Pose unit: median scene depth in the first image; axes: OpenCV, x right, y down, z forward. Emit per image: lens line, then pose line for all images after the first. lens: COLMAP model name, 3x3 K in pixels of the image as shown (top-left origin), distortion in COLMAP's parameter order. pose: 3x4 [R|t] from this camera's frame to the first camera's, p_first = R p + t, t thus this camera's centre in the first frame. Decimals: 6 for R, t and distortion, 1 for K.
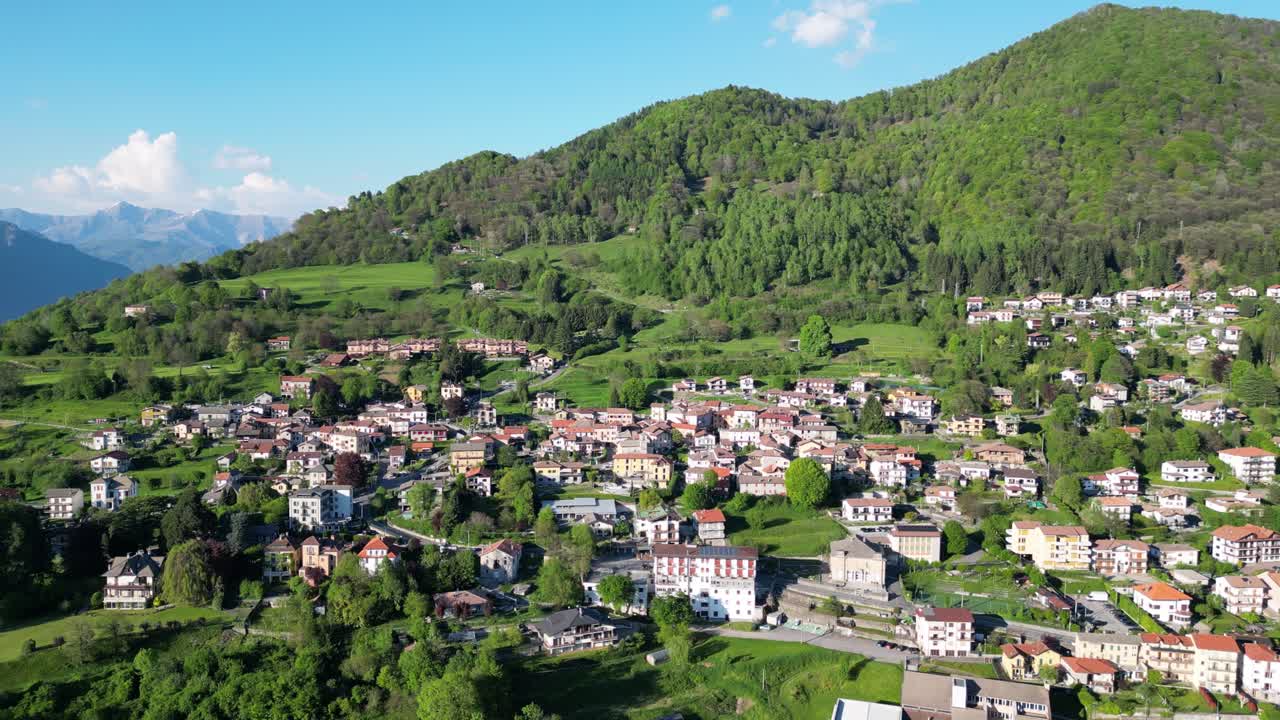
lens RADIAL K [[1003.2, 0, 640.0], [0, 1003.2, 360.0], [0, 0, 1]] dist [0.097255, -0.125805]
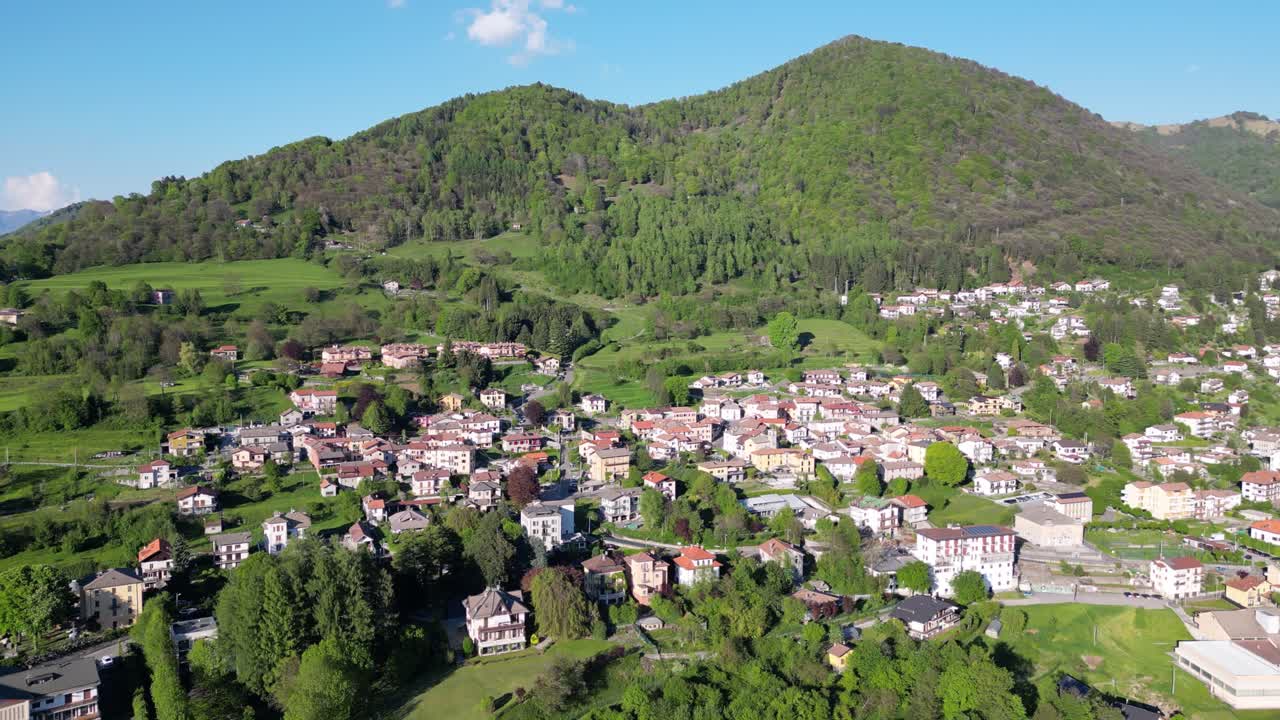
lens RADIAL K [[1003.2, 0, 640.0], [0, 1003.2, 360.0], [0, 0, 1]] dist [0.097255, -0.125805]
pose [[0.926836, -0.033360, 0.373981, -0.437085], [0.031825, 0.999441, 0.010278, -0.010739], [-0.374115, 0.002376, 0.927379, 0.080589]]
